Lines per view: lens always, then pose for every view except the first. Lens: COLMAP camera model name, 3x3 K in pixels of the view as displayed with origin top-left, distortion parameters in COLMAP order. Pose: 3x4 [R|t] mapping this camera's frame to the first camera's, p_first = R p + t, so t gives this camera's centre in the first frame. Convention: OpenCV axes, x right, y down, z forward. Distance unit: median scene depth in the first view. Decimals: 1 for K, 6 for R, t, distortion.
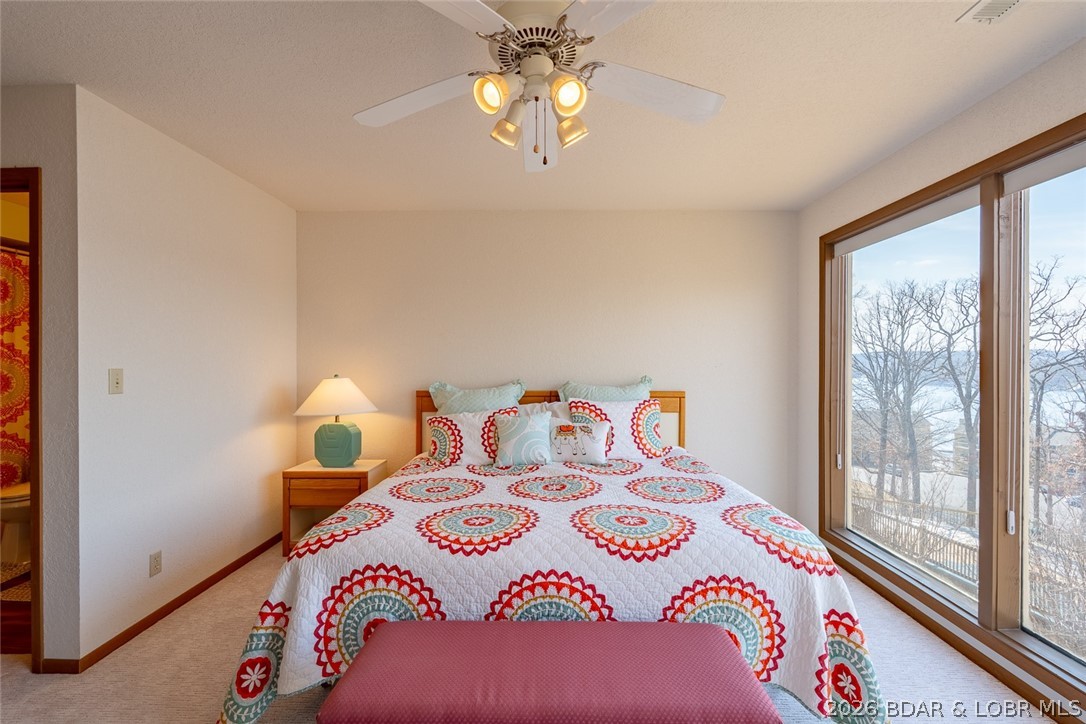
lens RADIAL K [[491.3, 0, 545.8], [0, 491.3, 364.2], [0, 0, 1]] dist [-0.004549, 0.001296]
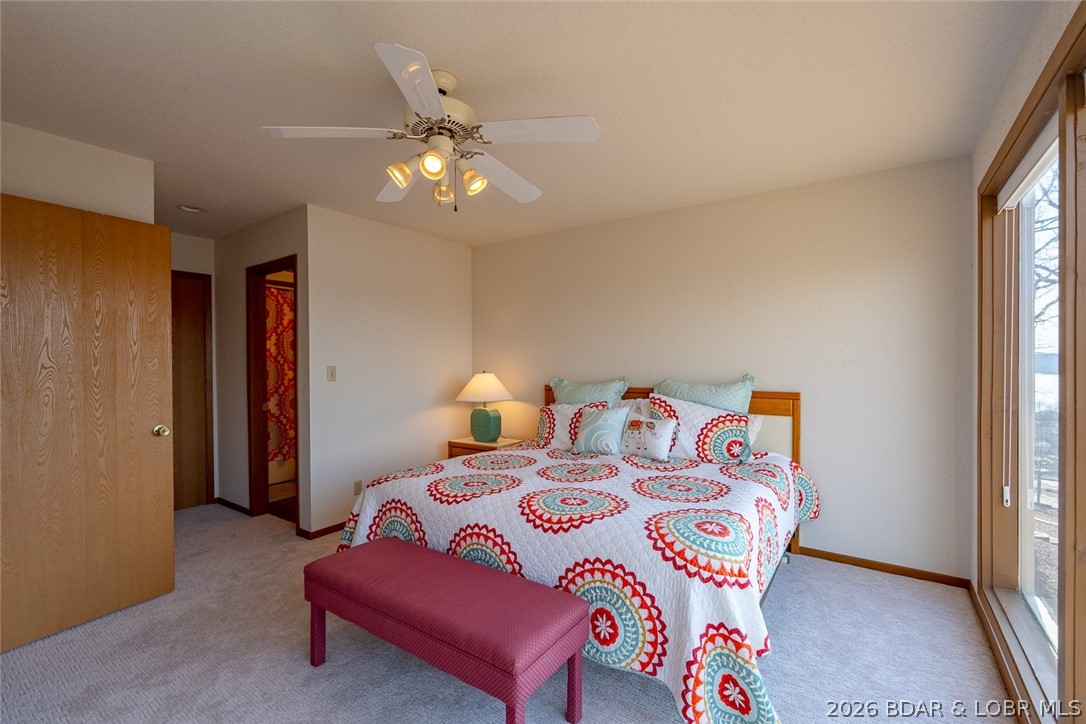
lens RADIAL K [[491.3, 0, 540.2], [0, 491.3, 363.2], [0, 0, 1]] dist [-0.004549, 0.001296]
pose [[0.821759, -0.003292, -0.569825, 0.847227], [0.004117, 0.999992, 0.000160, 0.001907], [0.569820, -0.002477, 0.821766, 0.038115]]
